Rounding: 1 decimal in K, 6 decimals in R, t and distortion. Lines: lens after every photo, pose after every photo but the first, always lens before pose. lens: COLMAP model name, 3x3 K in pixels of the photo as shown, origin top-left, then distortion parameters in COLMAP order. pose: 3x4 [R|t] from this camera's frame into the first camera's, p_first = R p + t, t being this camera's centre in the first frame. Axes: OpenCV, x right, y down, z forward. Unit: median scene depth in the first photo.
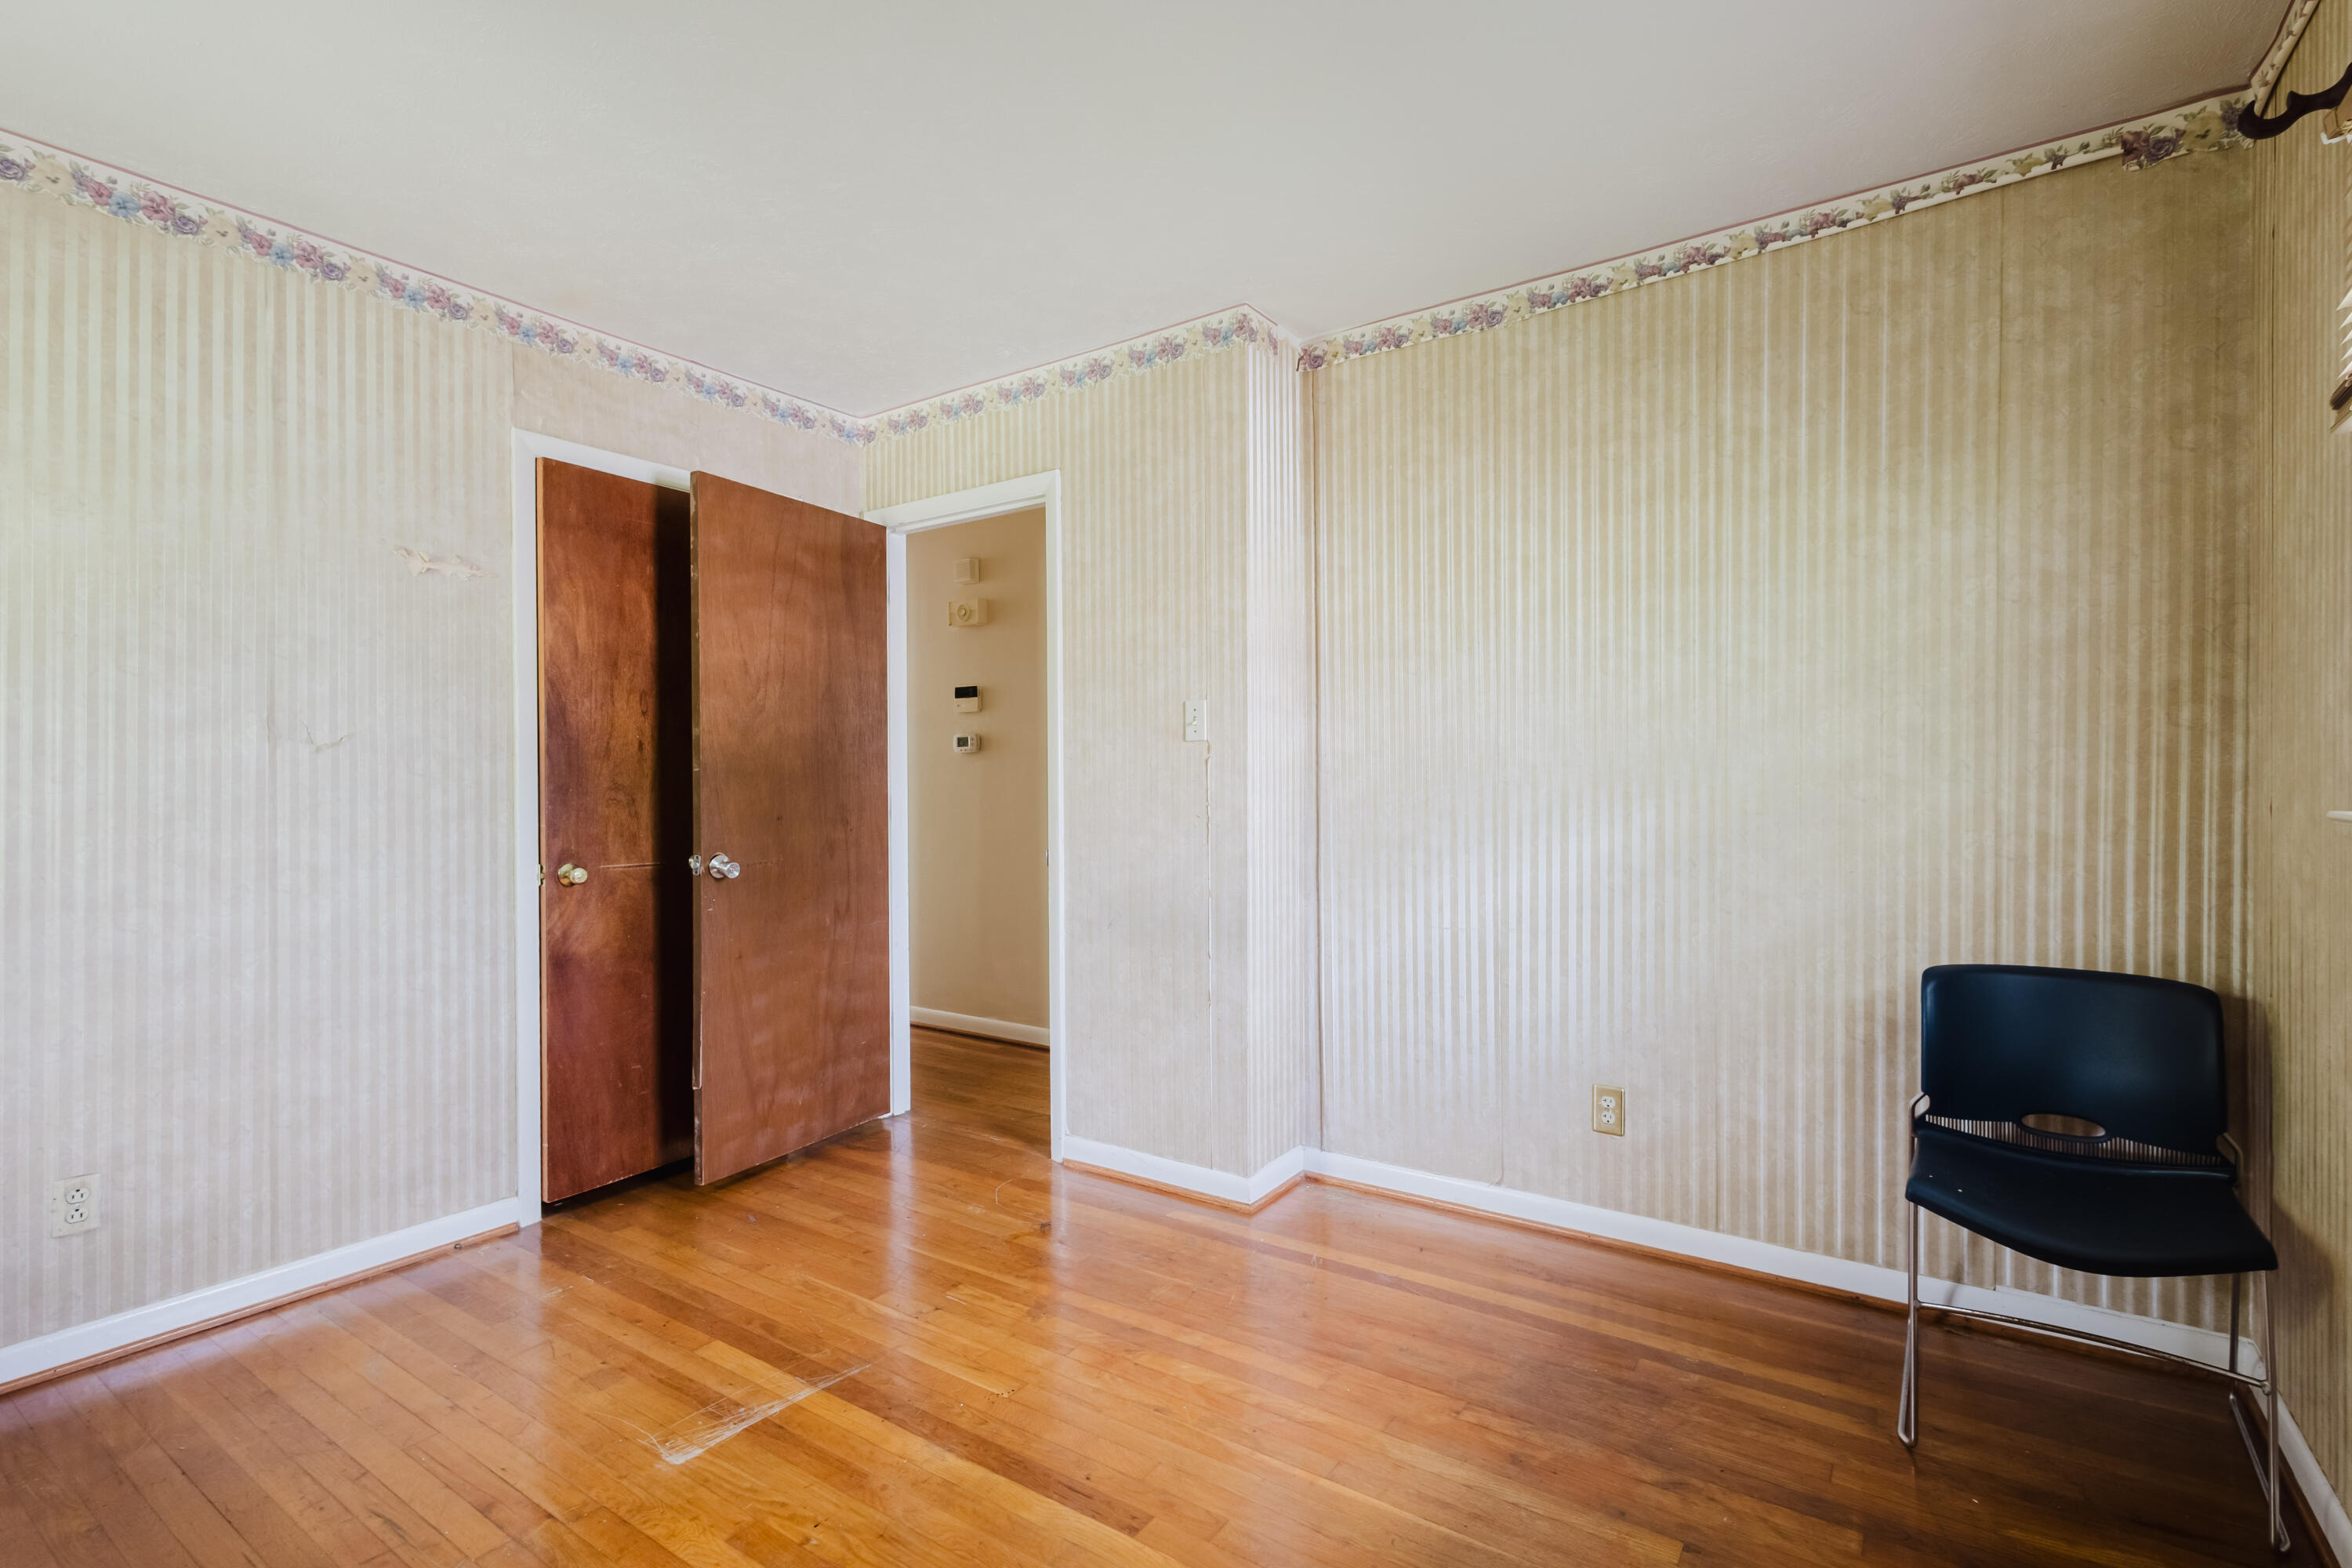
lens RADIAL K [[1082.3, 0, 1192.3], [0, 1082.3, 780.6], [0, 0, 1]] dist [0.014161, -0.002741]
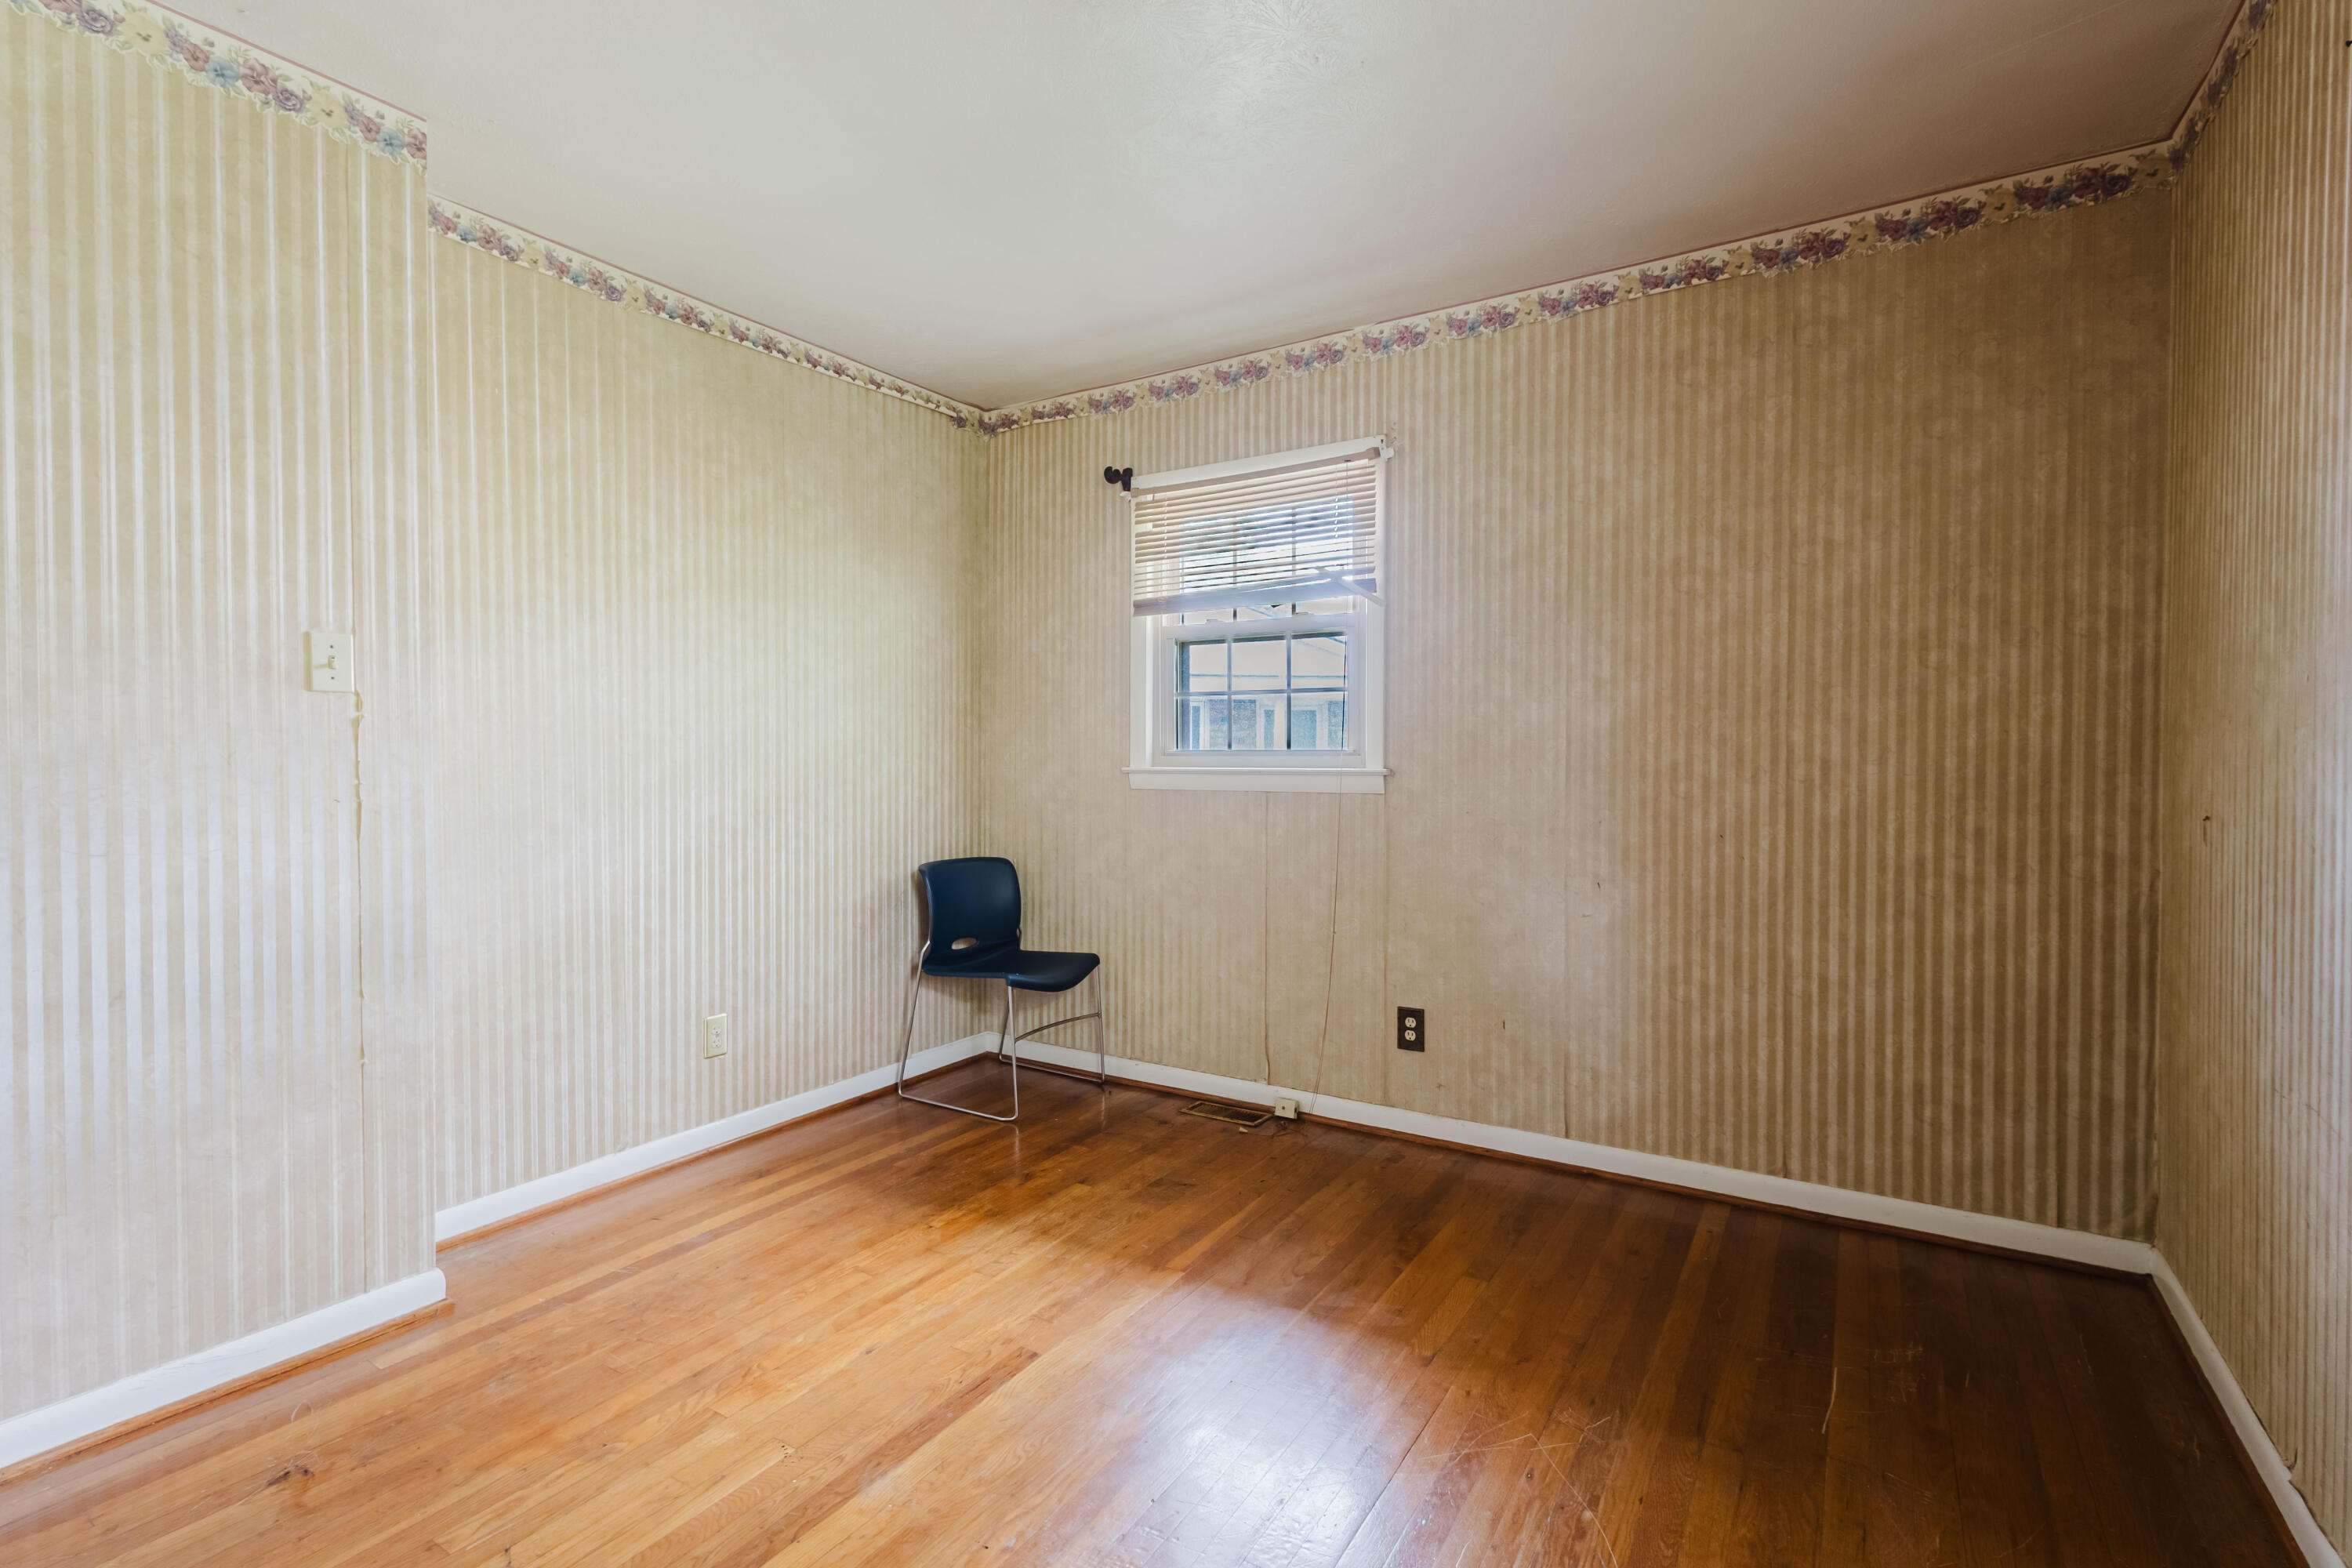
lens RADIAL K [[1082.3, 0, 1178.8], [0, 1082.3, 769.4], [0, 0, 1]] dist [0.014161, -0.002741]
pose [[-0.033724, -0.006524, 0.999410, -0.938655], [0.000404, 0.999979, 0.006542, 0.011282], [-0.999431, 0.000625, -0.033721, 0.639106]]
